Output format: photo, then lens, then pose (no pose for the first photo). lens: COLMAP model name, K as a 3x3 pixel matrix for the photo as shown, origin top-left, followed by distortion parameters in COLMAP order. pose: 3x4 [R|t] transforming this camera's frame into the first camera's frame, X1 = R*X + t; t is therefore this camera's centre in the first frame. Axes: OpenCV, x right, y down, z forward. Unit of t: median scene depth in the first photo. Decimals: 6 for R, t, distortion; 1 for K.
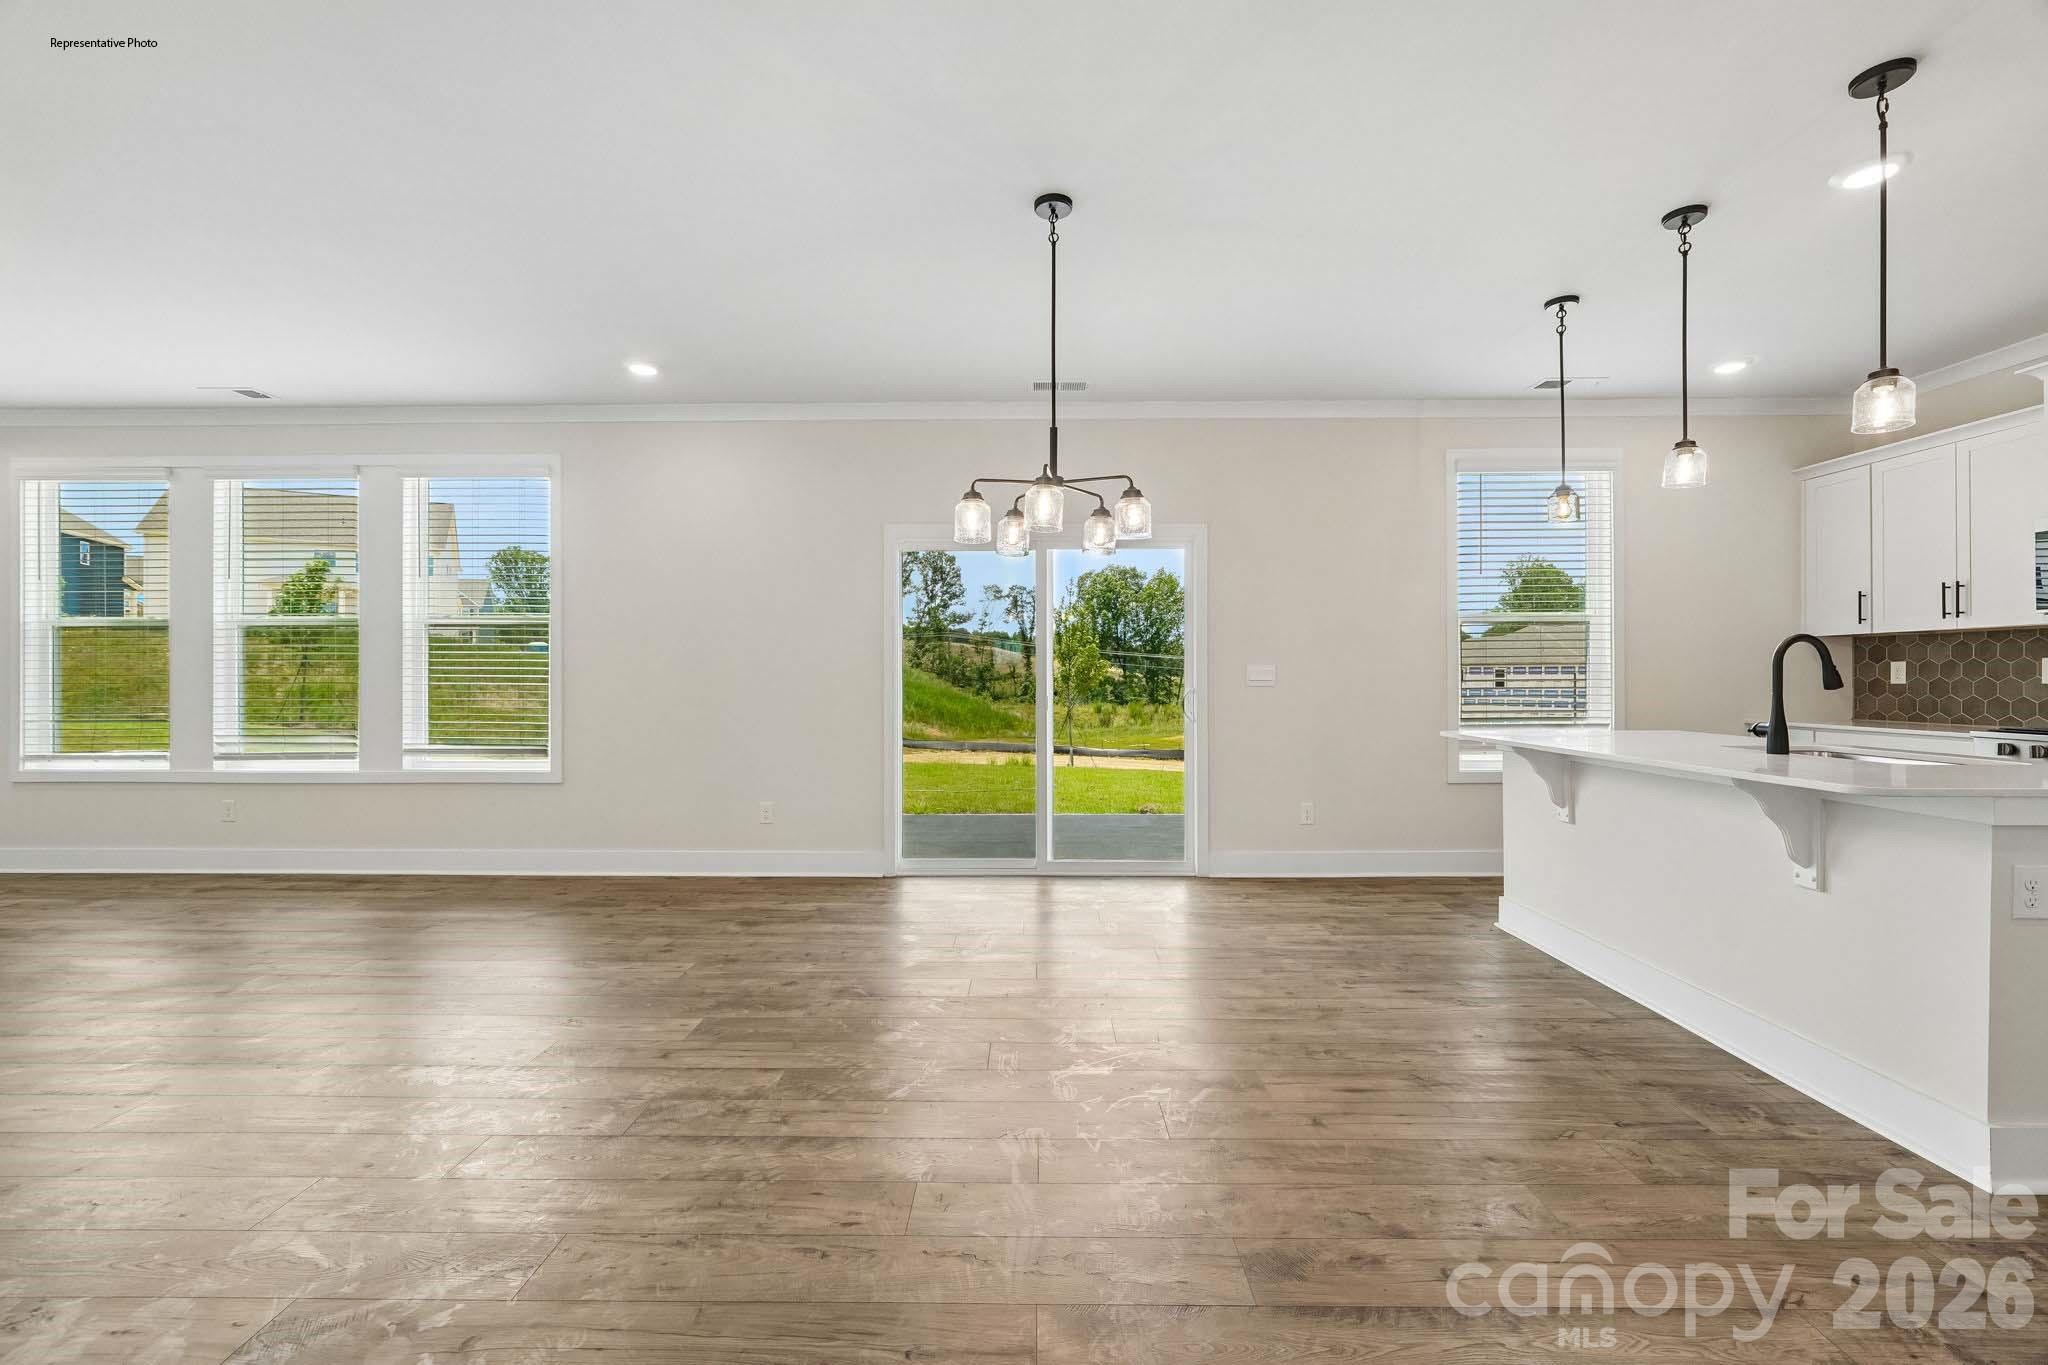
lens RADIAL K [[861.7, 0, 1027.1], [0, 861.7, 681.1], [0, 0, 1]] dist [-0.016104, 0.006525]
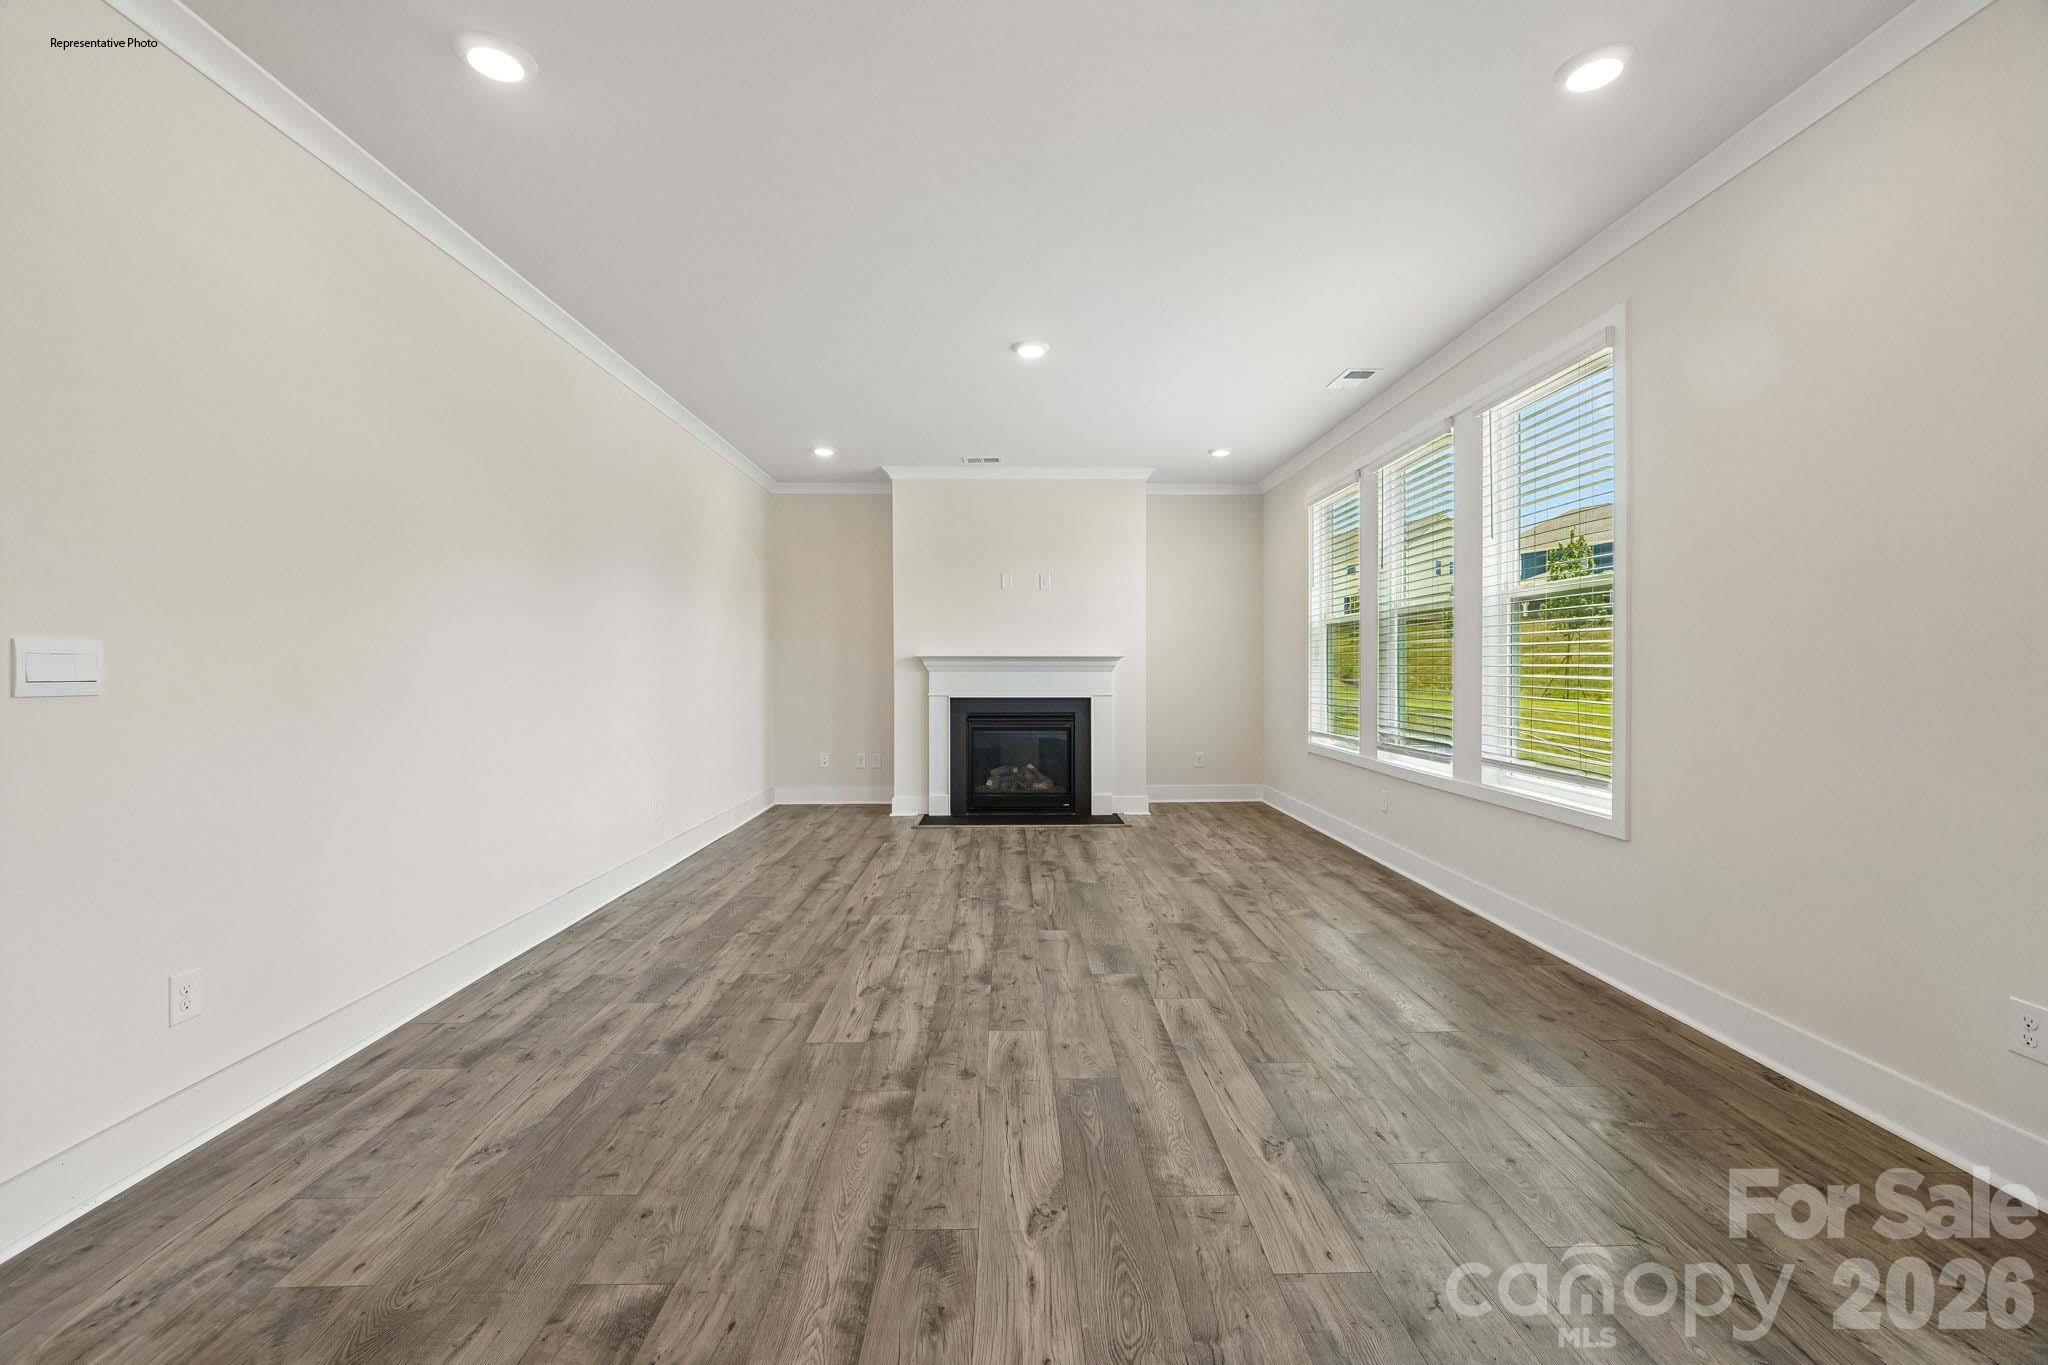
lens RADIAL K [[861.7, 0, 1027.1], [0, 861.7, 681.1], [0, 0, 1]] dist [-0.016104, 0.006525]
pose [[0.031891, 0.012169, -0.999417, 0.073034], [0.002830, 0.999921, 0.012266, -0.003357], [0.999487, -0.003220, 0.031854, 0.585367]]
